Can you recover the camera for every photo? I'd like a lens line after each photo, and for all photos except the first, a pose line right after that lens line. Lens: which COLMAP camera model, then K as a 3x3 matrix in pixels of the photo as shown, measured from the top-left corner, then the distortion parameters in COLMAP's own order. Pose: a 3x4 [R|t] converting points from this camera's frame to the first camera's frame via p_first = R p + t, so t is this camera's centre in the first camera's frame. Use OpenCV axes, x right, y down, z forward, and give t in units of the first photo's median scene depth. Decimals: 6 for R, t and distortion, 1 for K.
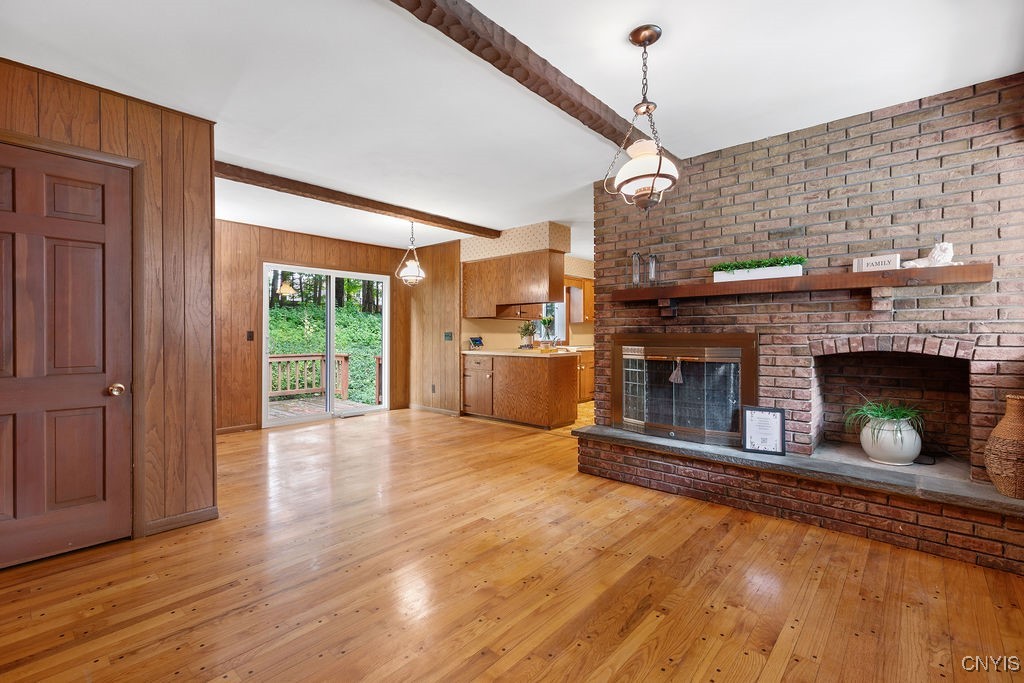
lens RADIAL K [[467.4, 0, 513.8], [0, 467.4, 337.8], [0, 0, 1]] dist [-0.000529, -0.000285]
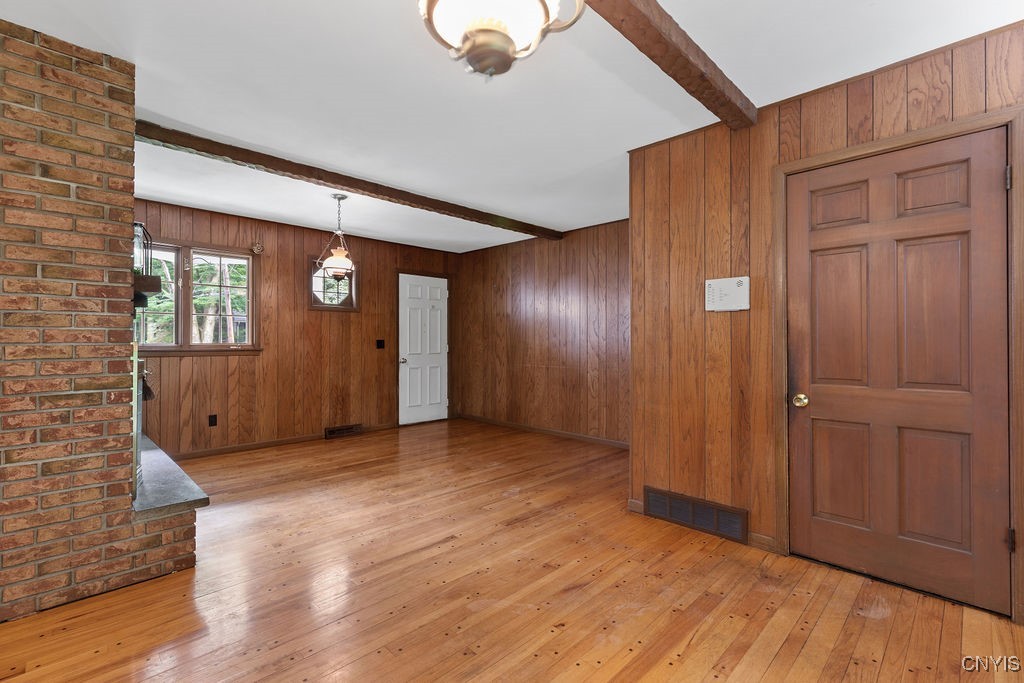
lens RADIAL K [[467.4, 0, 510.2], [0, 467.4, 339.8], [0, 0, 1]] dist [-0.000529, -0.000285]
pose [[-0.997578, -0.000453, 0.069559, -0.405959], [-0.000269, 0.999996, 0.002665, -0.018140], [-0.069560, 0.002640, -0.997574, 1.998784]]
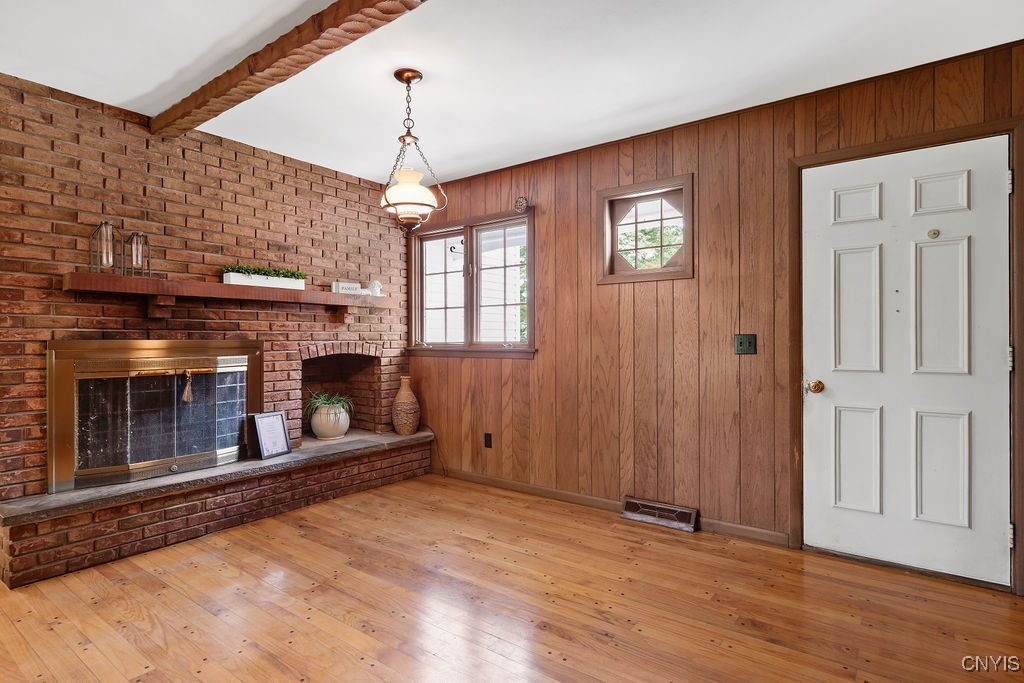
lens RADIAL K [[520.9, 0, 511.4], [0, 520.9, 340.6], [0, 0, 1]] dist [-0.001502, 0.000414]
pose [[-0.078279, 0.000081, 0.996931, -0.660874], [0.008222, 0.999966, 0.000564, -0.005079], [-0.996898, 0.008241, -0.078277, 0.570887]]
